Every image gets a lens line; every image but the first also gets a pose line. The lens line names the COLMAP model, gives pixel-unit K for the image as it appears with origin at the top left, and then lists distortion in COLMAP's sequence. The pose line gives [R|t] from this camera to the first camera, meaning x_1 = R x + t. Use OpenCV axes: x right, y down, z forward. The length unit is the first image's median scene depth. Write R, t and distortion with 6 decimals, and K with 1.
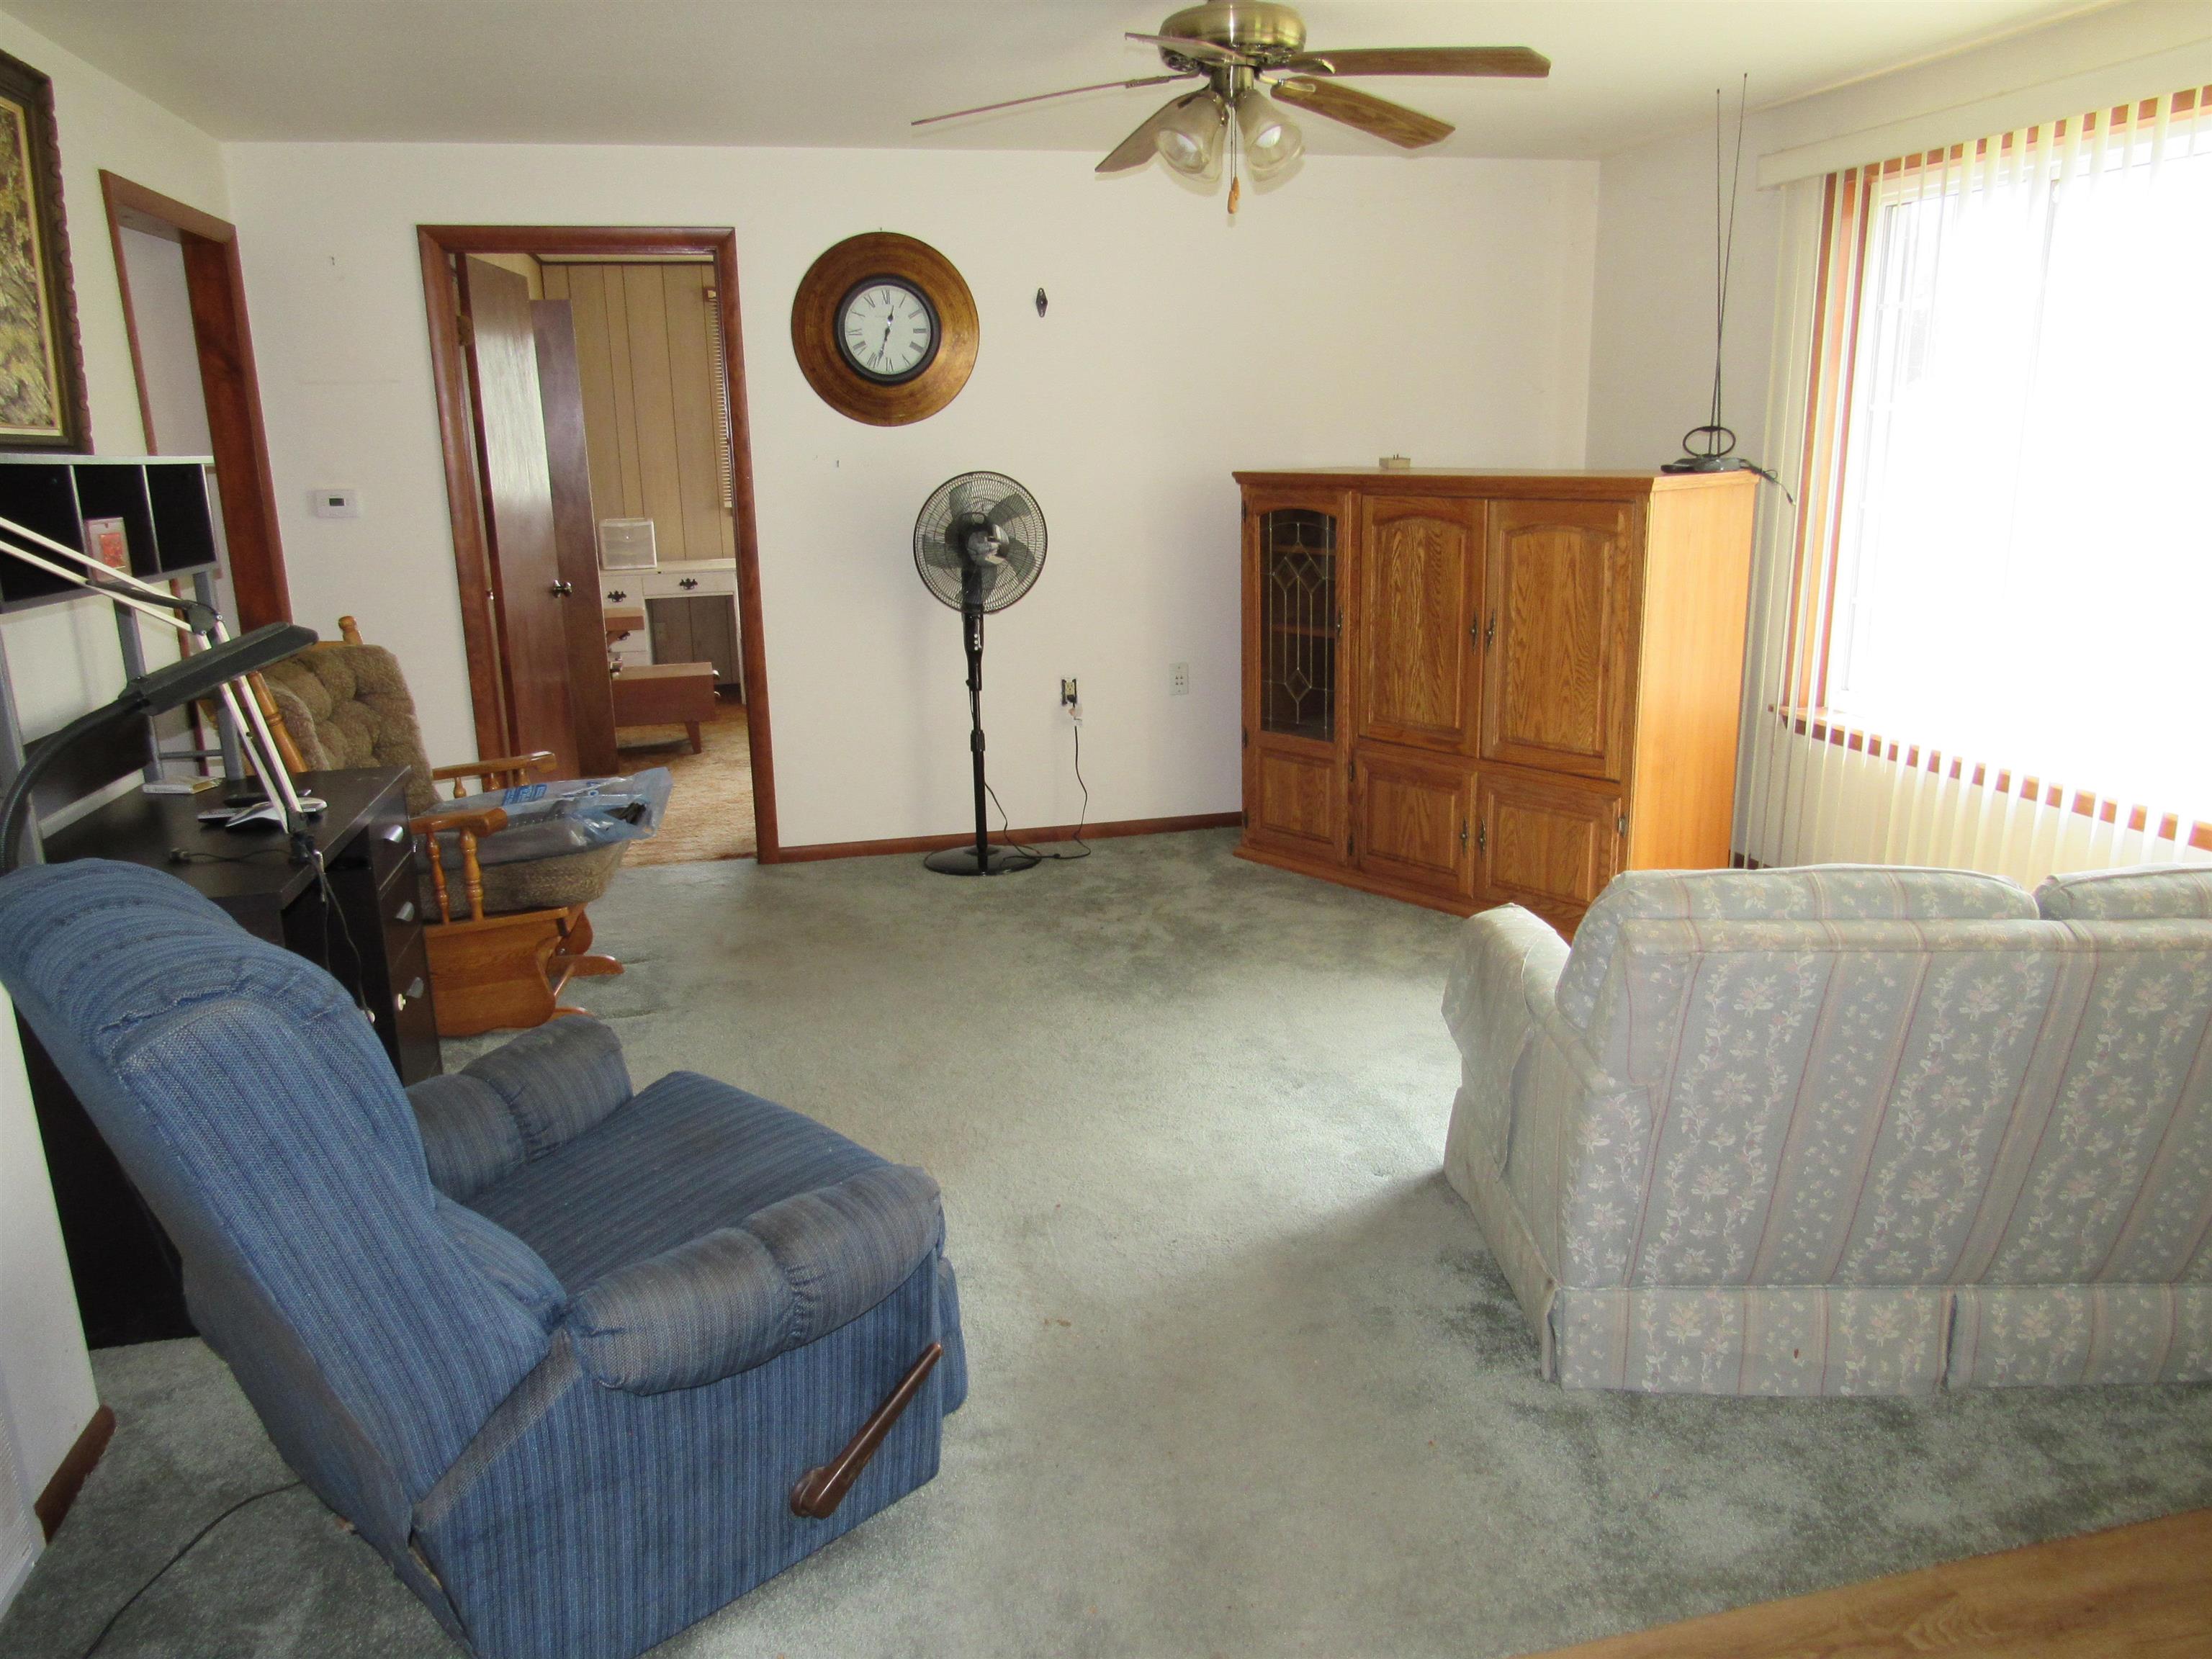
lens RADIAL K [[1583.3, 0, 1106.0], [0, 1583.3, 829.5], [0, 0, 1]] dist [-0.035276, 0.024289]
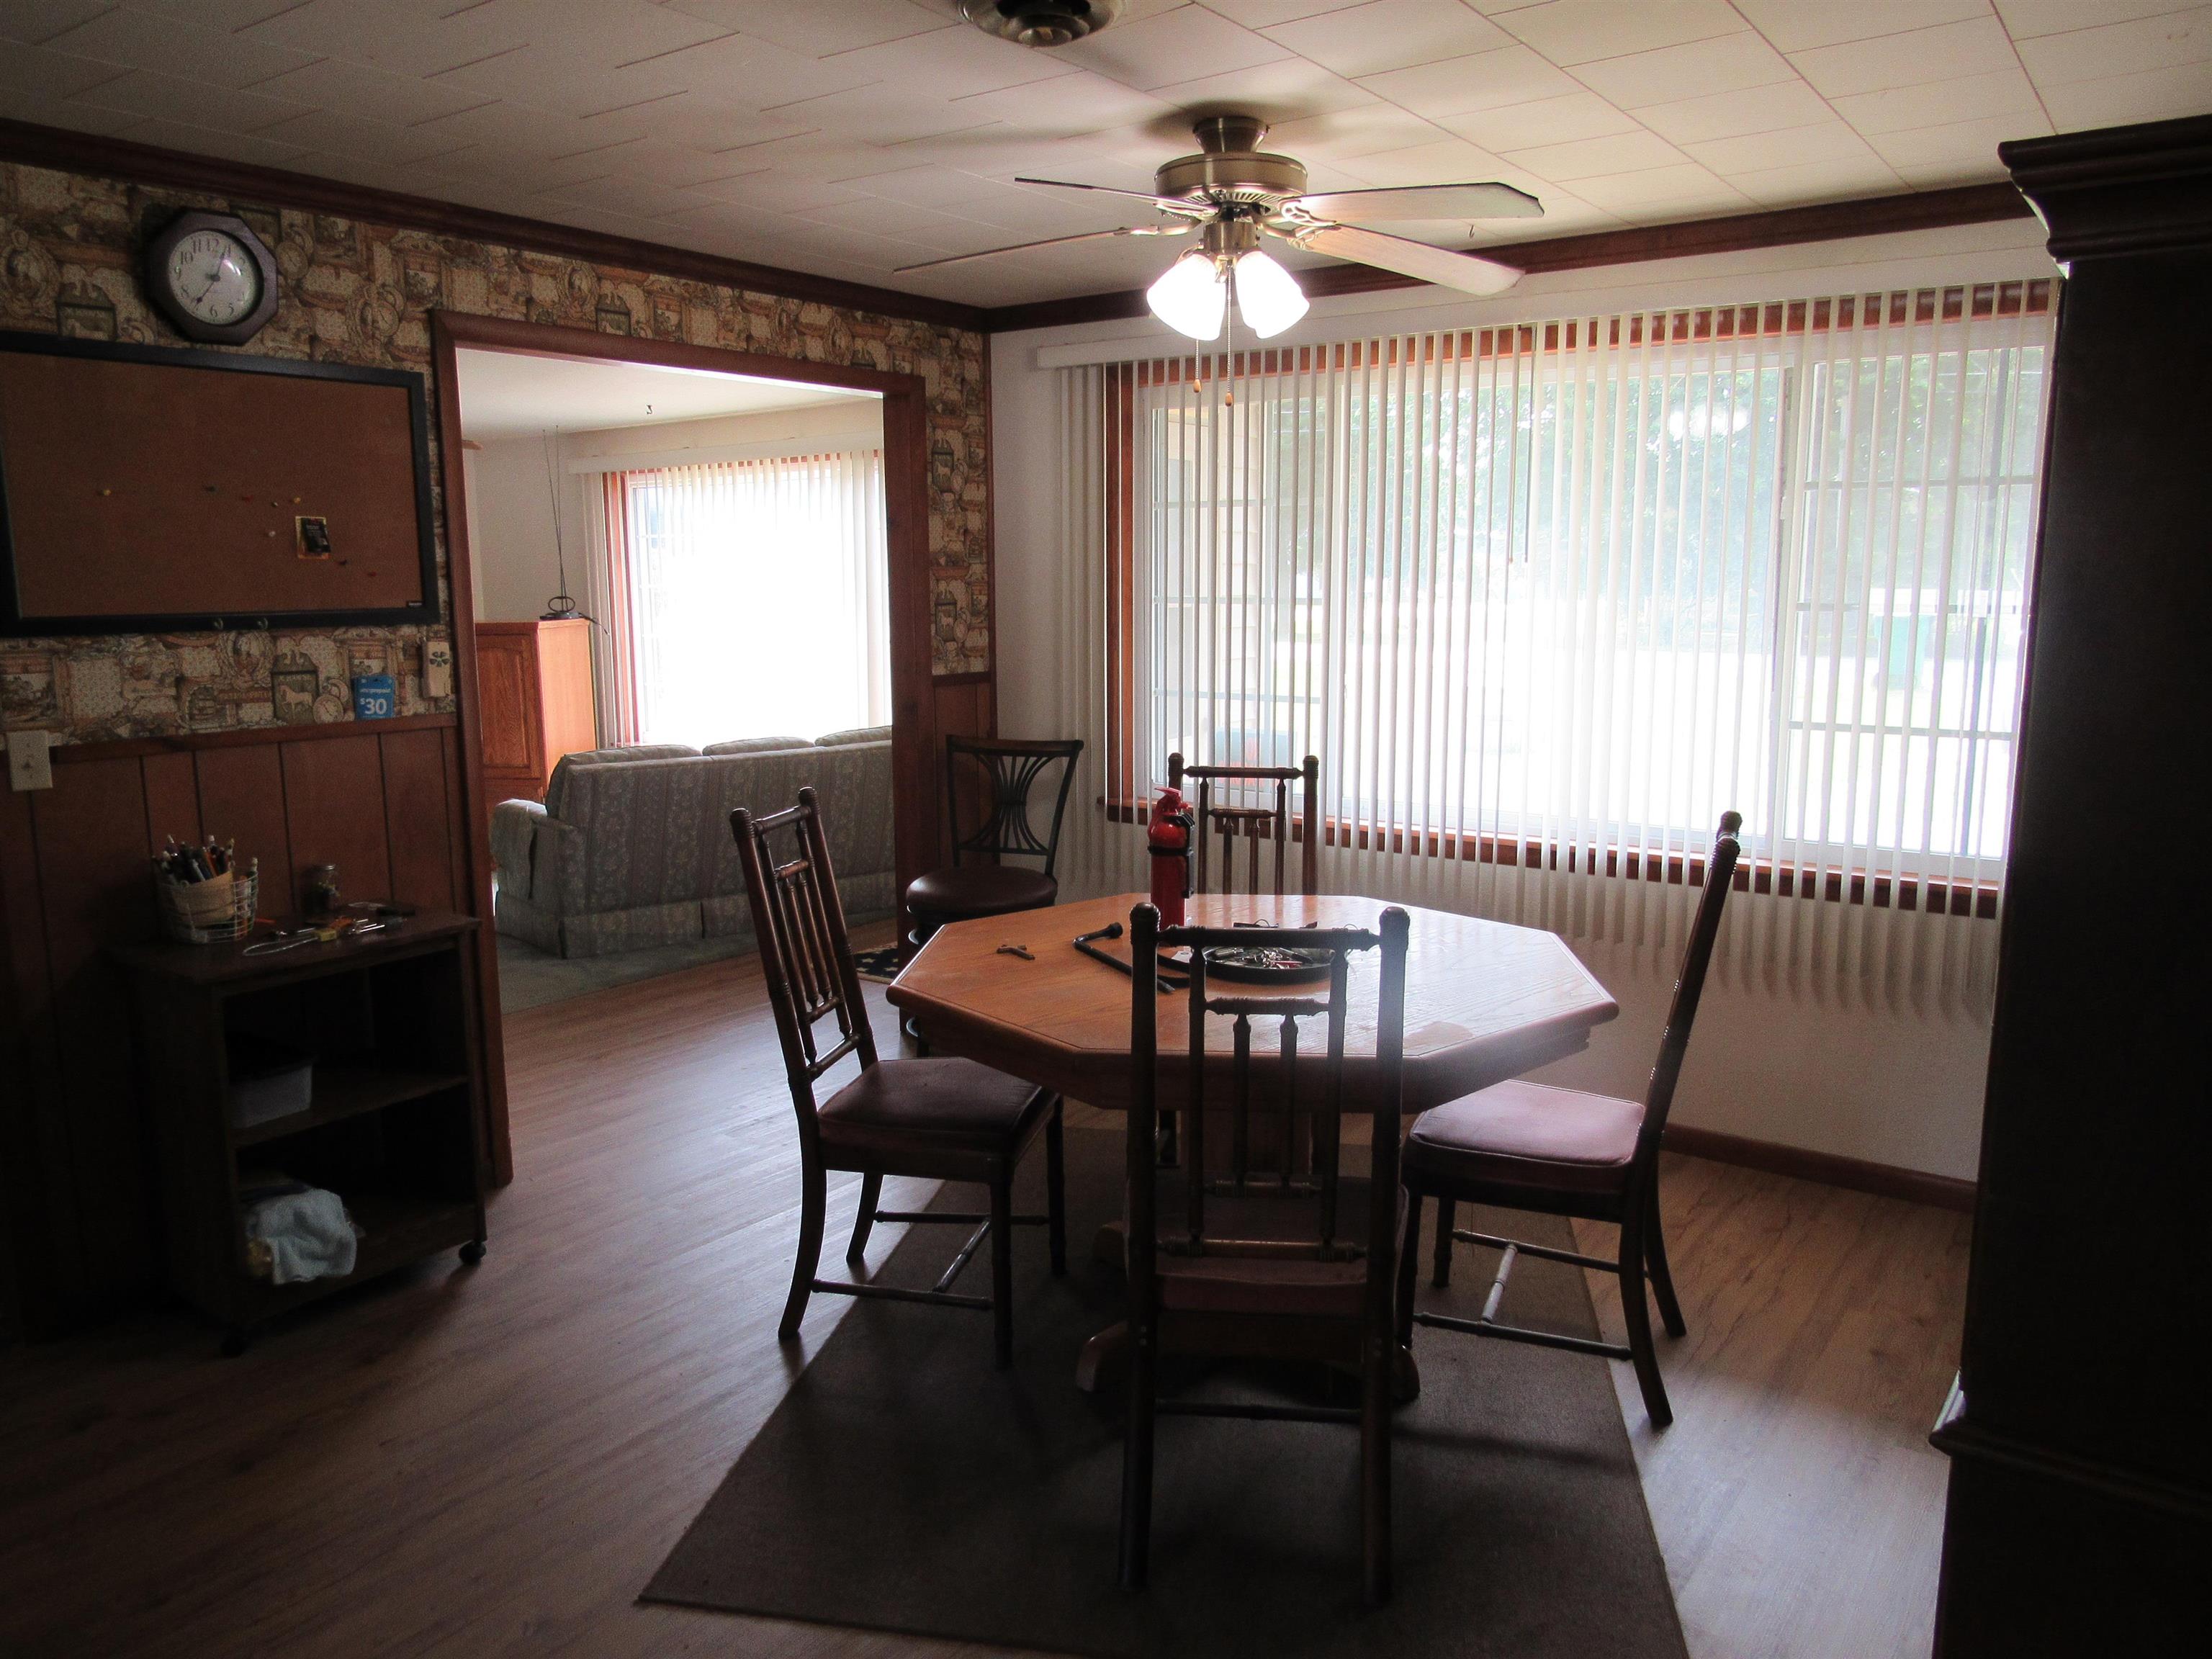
lens RADIAL K [[1583.3, 0, 1106.0], [0, 1583.3, 829.5], [0, 0, 1]] dist [-0.035276, 0.024289]
pose [[0.762007, -0.092329, 0.640953, -0.697821], [0.156011, 0.986805, -0.043326, 0.402044], [-0.628495, 0.133011, 0.766356, -1.620808]]
